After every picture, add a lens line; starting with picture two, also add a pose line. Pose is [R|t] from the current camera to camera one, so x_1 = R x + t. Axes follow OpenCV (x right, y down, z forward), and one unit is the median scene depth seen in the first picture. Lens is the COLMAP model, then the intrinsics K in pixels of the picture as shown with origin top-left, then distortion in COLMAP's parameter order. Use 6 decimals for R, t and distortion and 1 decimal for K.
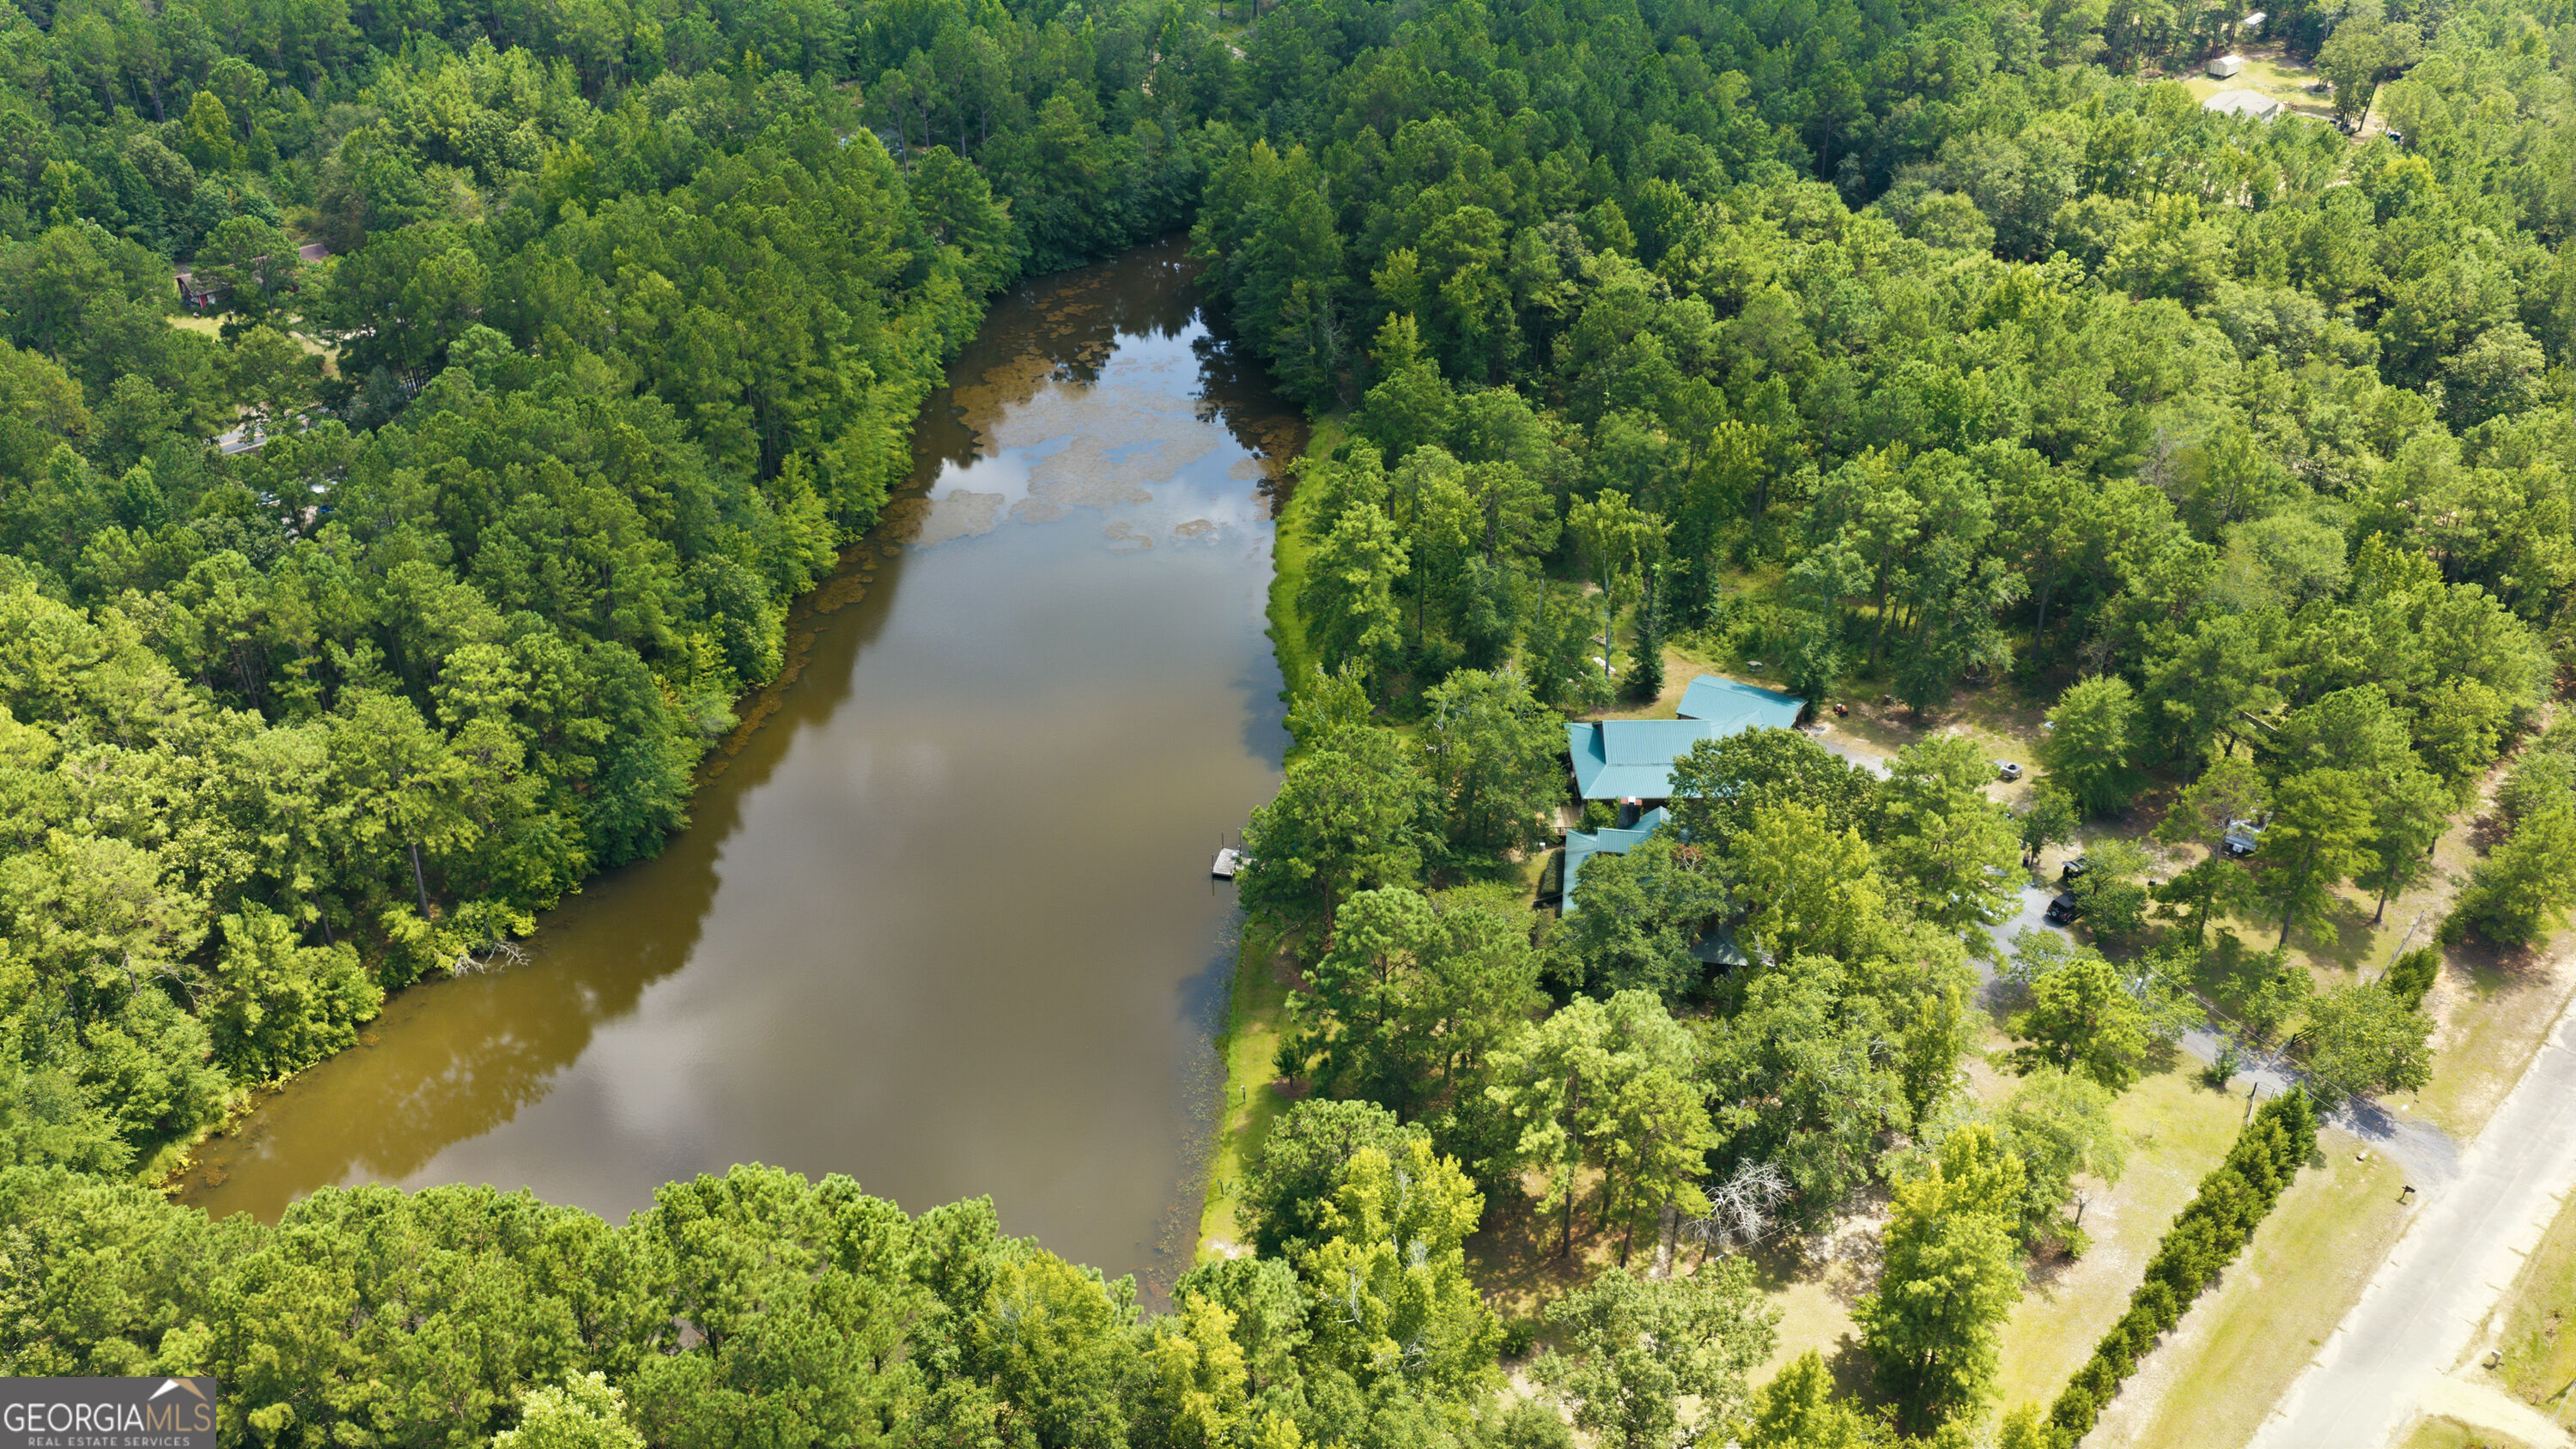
lens RADIAL K [[2121.5, 0, 1281.3], [0, 2121.5, 706.4], [0, 0, 1]] dist [0.031308, -0.056999]
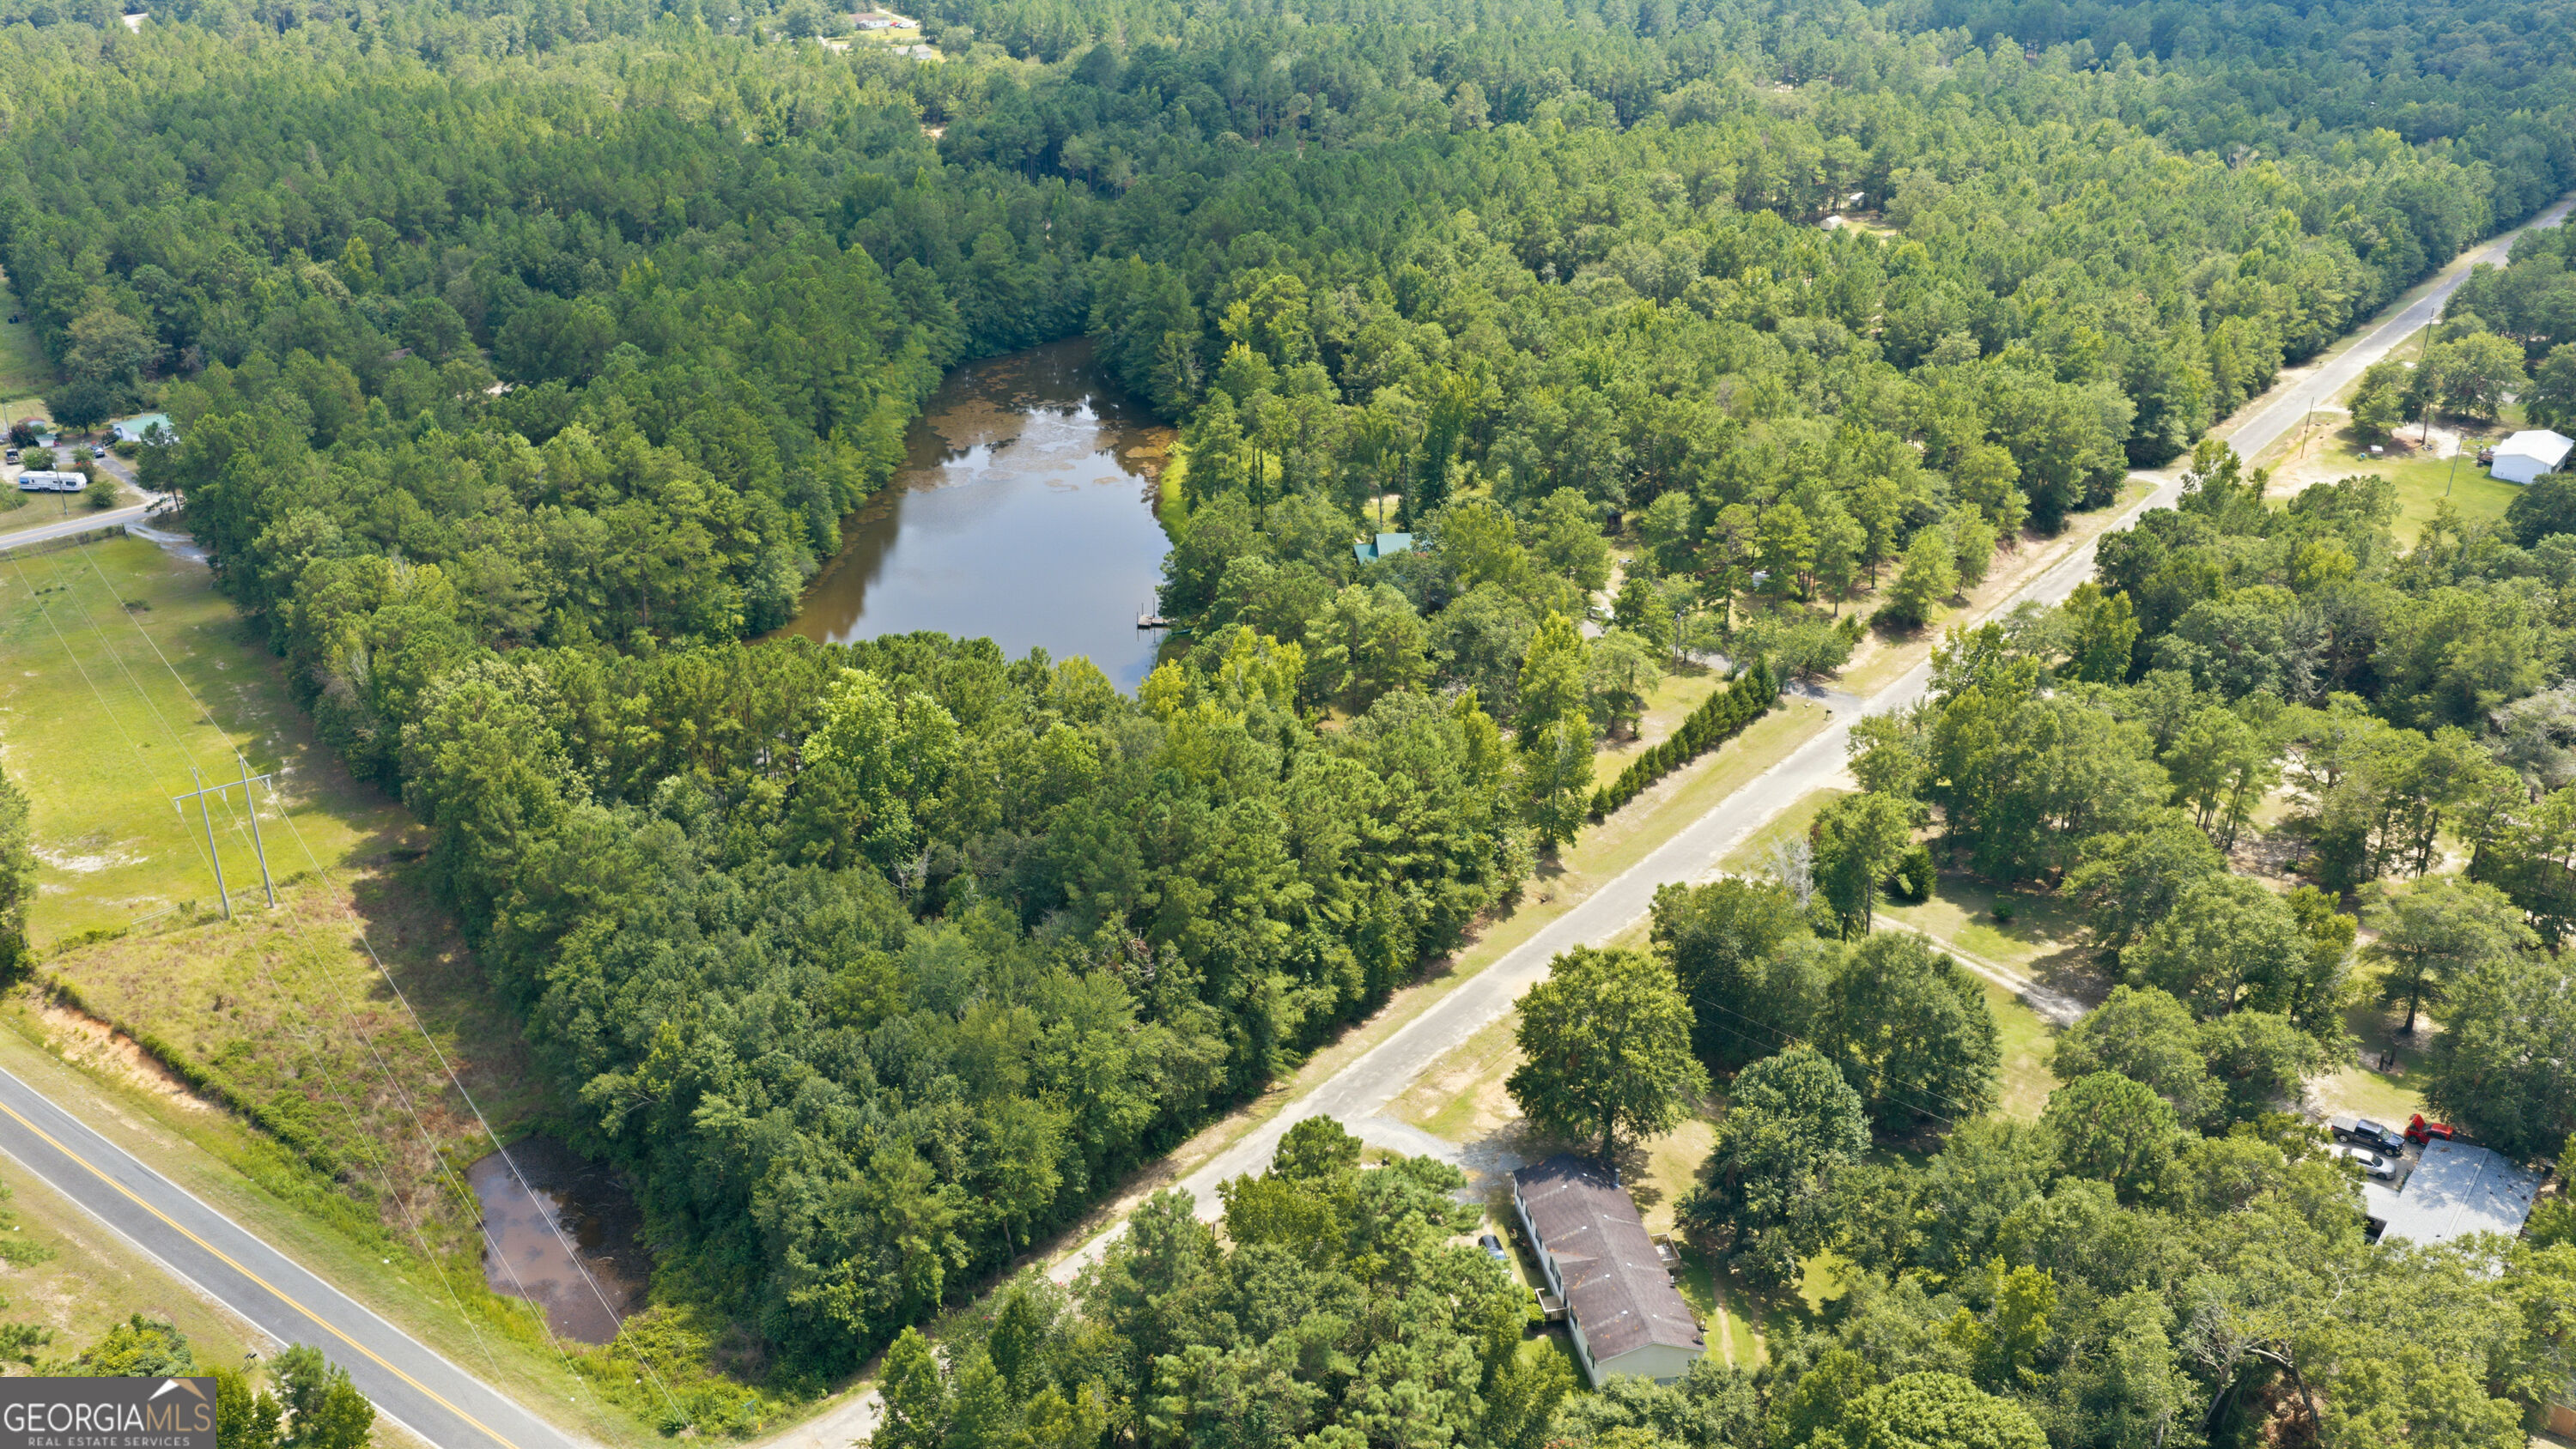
lens RADIAL K [[2121.5, 0, 1289.3], [0, 2121.5, 740.1], [0, 0, 1]] dist [0.031308, -0.056999]
pose [[0.996272, -0.033827, 0.079363, -0.035017], [0.043238, 0.991829, -0.120028, 0.260098], [-0.074655, 0.123012, 0.989593, -0.420013]]
